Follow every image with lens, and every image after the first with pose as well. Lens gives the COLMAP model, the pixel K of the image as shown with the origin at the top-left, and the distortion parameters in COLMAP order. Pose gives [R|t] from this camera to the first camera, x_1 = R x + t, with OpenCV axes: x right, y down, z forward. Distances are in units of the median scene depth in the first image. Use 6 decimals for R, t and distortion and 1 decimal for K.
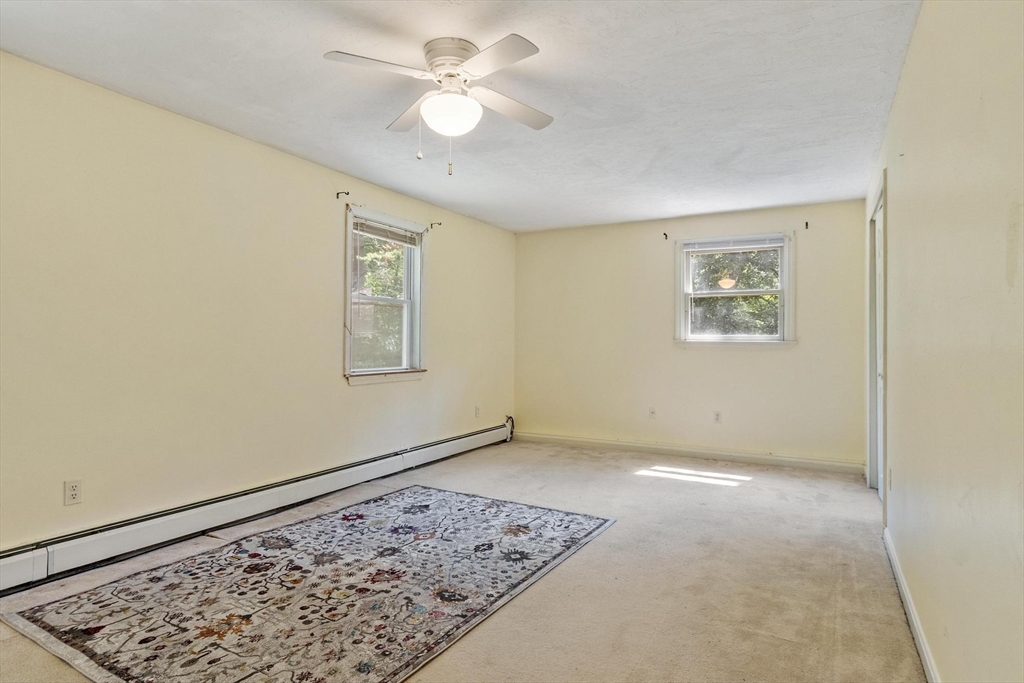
lens RADIAL K [[573.5, 0, 508.1], [0, 573.5, 337.3], [0, 0, 1]] dist [0.003238, 0.000364]
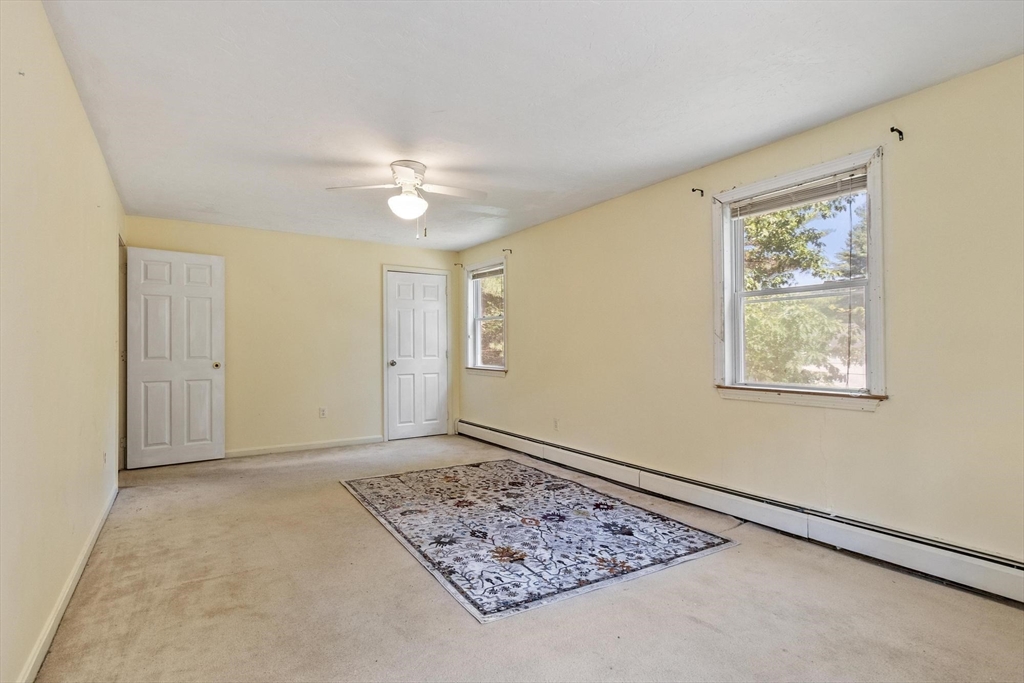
lens RADIAL K [[506.9, 0, 508.2], [0, 506.9, 344.7], [0, 0, 1]] dist [0.002139, 0.000103]
pose [[-0.477895, -0.012166, -0.878333, 0.751577], [0.007235, 0.999816, -0.017786, 0.018753], [0.878387, -0.014854, -0.477719, 1.444582]]
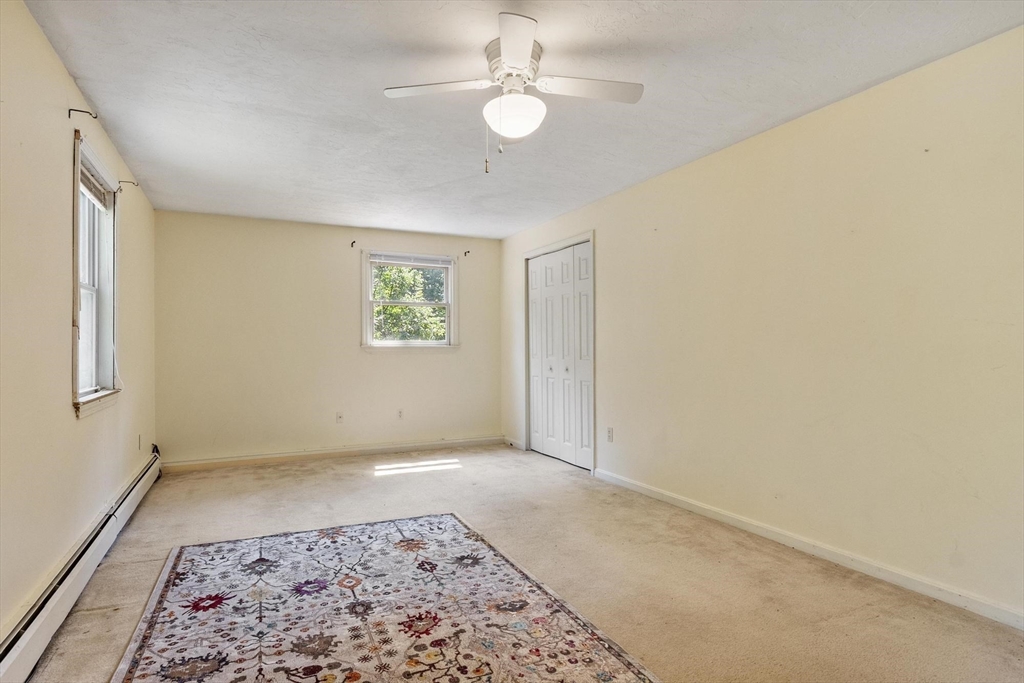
lens RADIAL K [[555.5, 0, 512.0], [0, 555.5, 341.5], [0, 0, 1]] dist [0.002589, -0.000750]
pose [[0.574753, 0.000392, 0.818327, -0.670307], [0.001241, 0.999998, -0.001350, 0.000324], [-0.818326, 0.001792, 0.574752, 0.346202]]
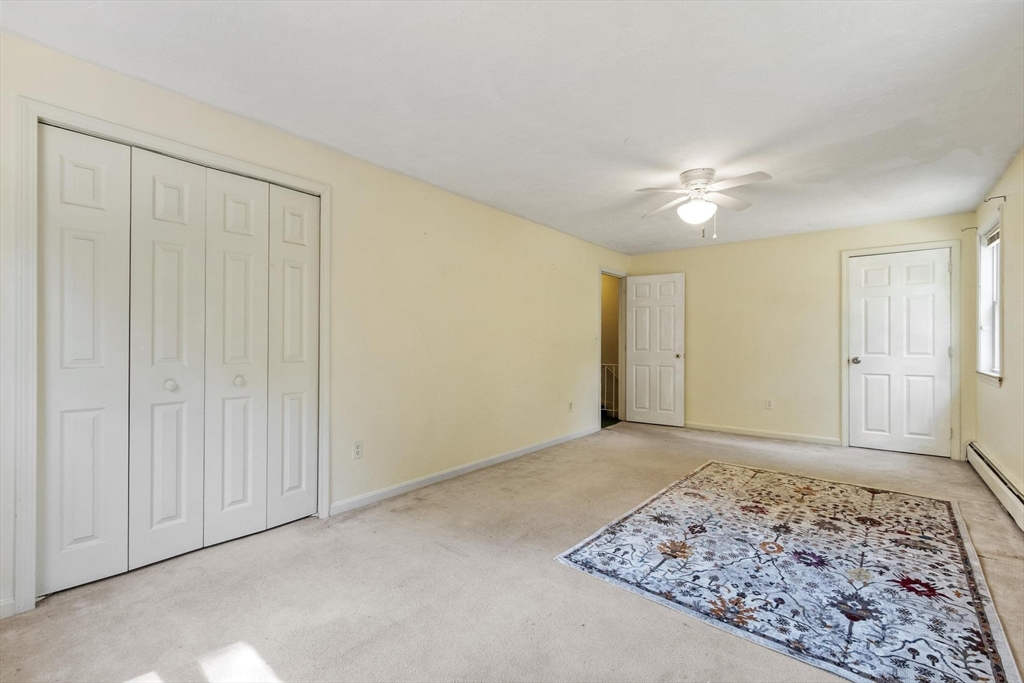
lens RADIAL K [[444.1, 0, 508.4], [0, 444.1, 349.1], [0, 0, 1]] dist [0.000144, 0.000123]
pose [[-0.982570, -0.011273, 0.185550, 0.153226], [-0.010074, 0.999922, 0.007405, 0.013958], [-0.185619, 0.005407, -0.982607, 1.816057]]
